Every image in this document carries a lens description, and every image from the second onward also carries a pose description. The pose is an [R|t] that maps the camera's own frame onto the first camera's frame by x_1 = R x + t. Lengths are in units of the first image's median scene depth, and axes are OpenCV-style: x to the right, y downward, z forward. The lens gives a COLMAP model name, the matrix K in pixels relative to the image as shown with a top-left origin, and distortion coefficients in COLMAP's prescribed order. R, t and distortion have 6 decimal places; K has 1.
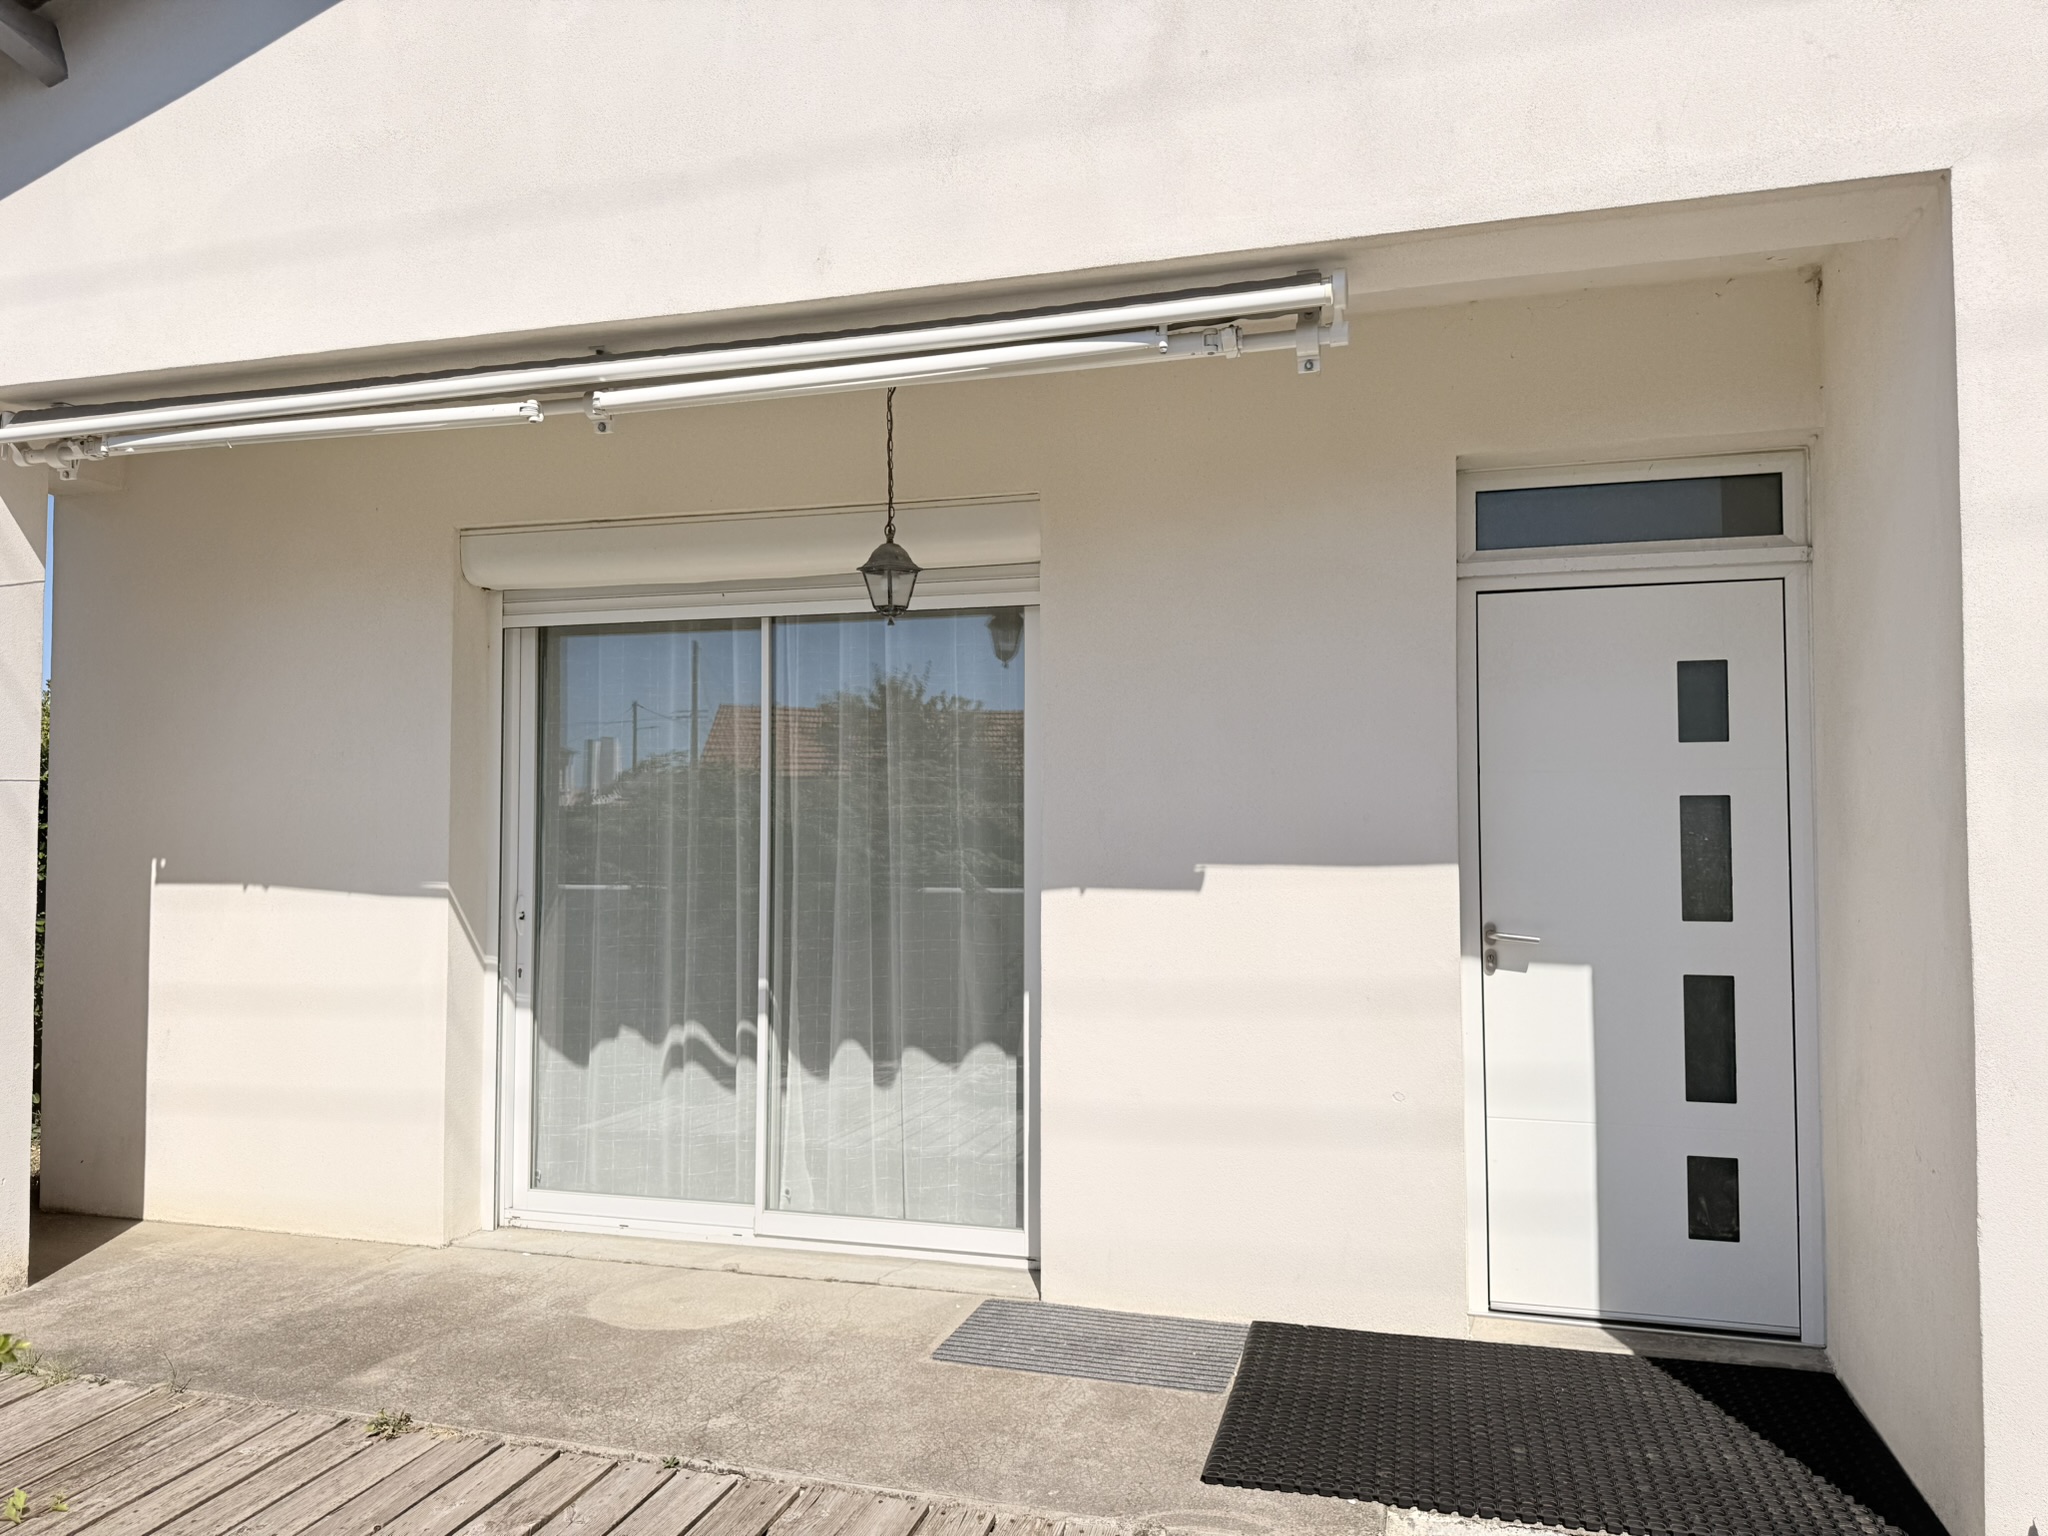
lens RADIAL K [[1402.0, 0, 1024.0], [0, 1402.0, 768.0], [0, 0, 1]] dist [0.109622, -0.151938]
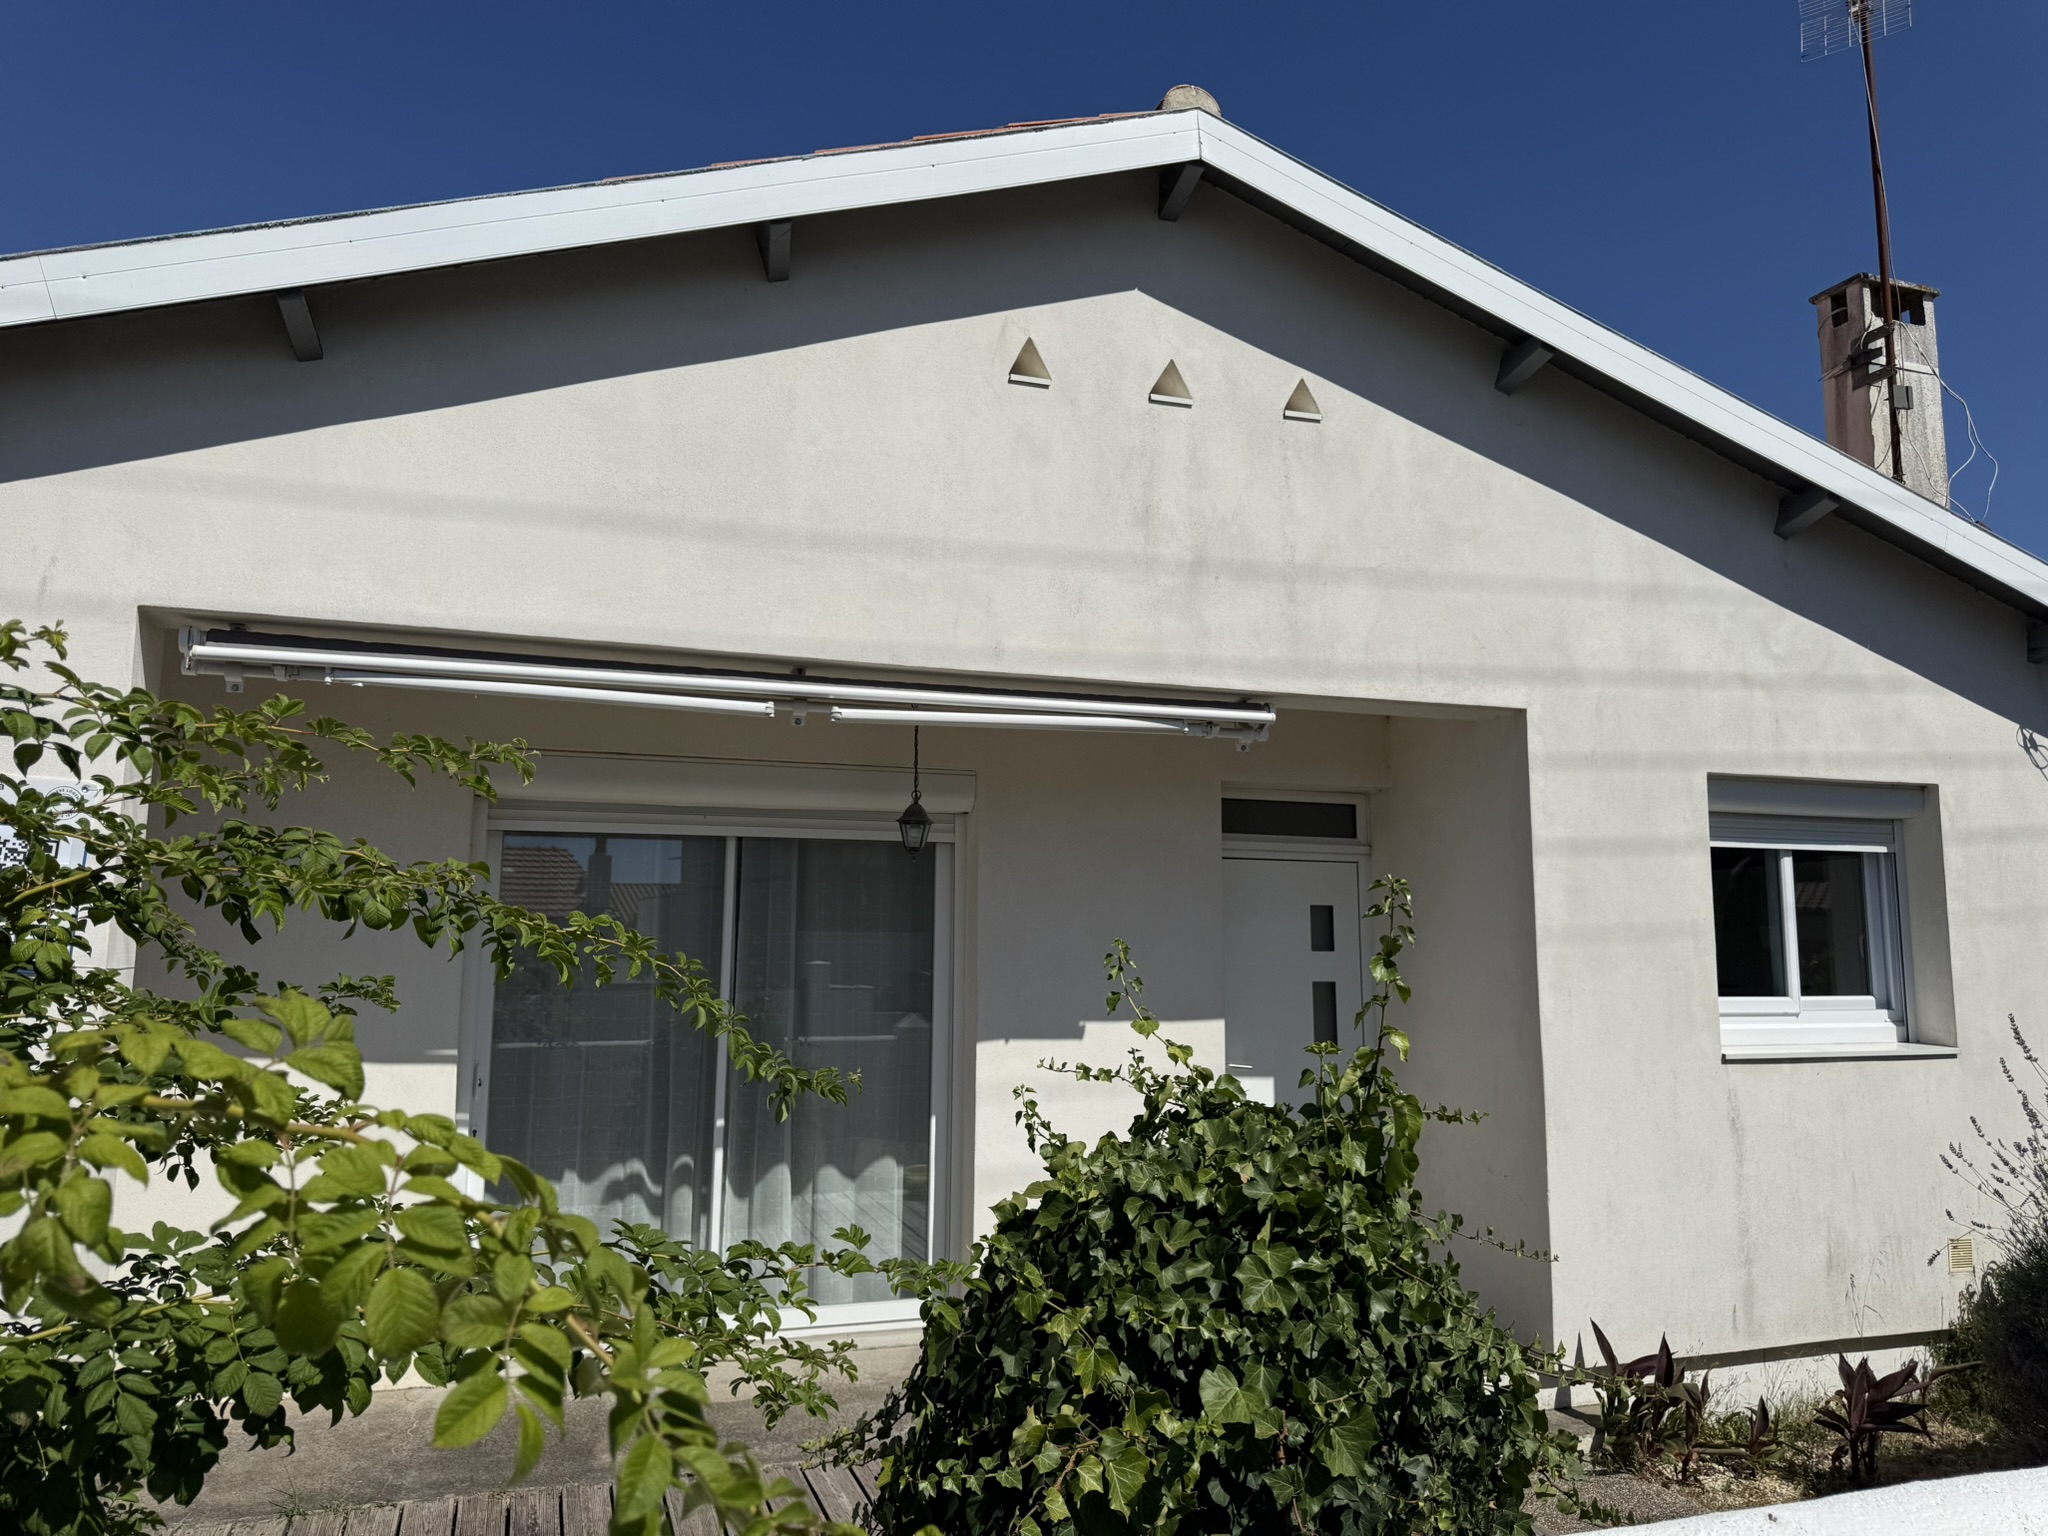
lens RADIAL K [[1402.0, 0, 1024.0], [0, 1402.0, 768.0], [0, 0, 1]] dist [0.109622, -0.151938]
pose [[0.852922, 0.087759, 0.514608, -0.768272], [-0.023631, 0.991248, -0.129877, -0.007300], [-0.521503, 0.098614, 0.847532, -0.322240]]
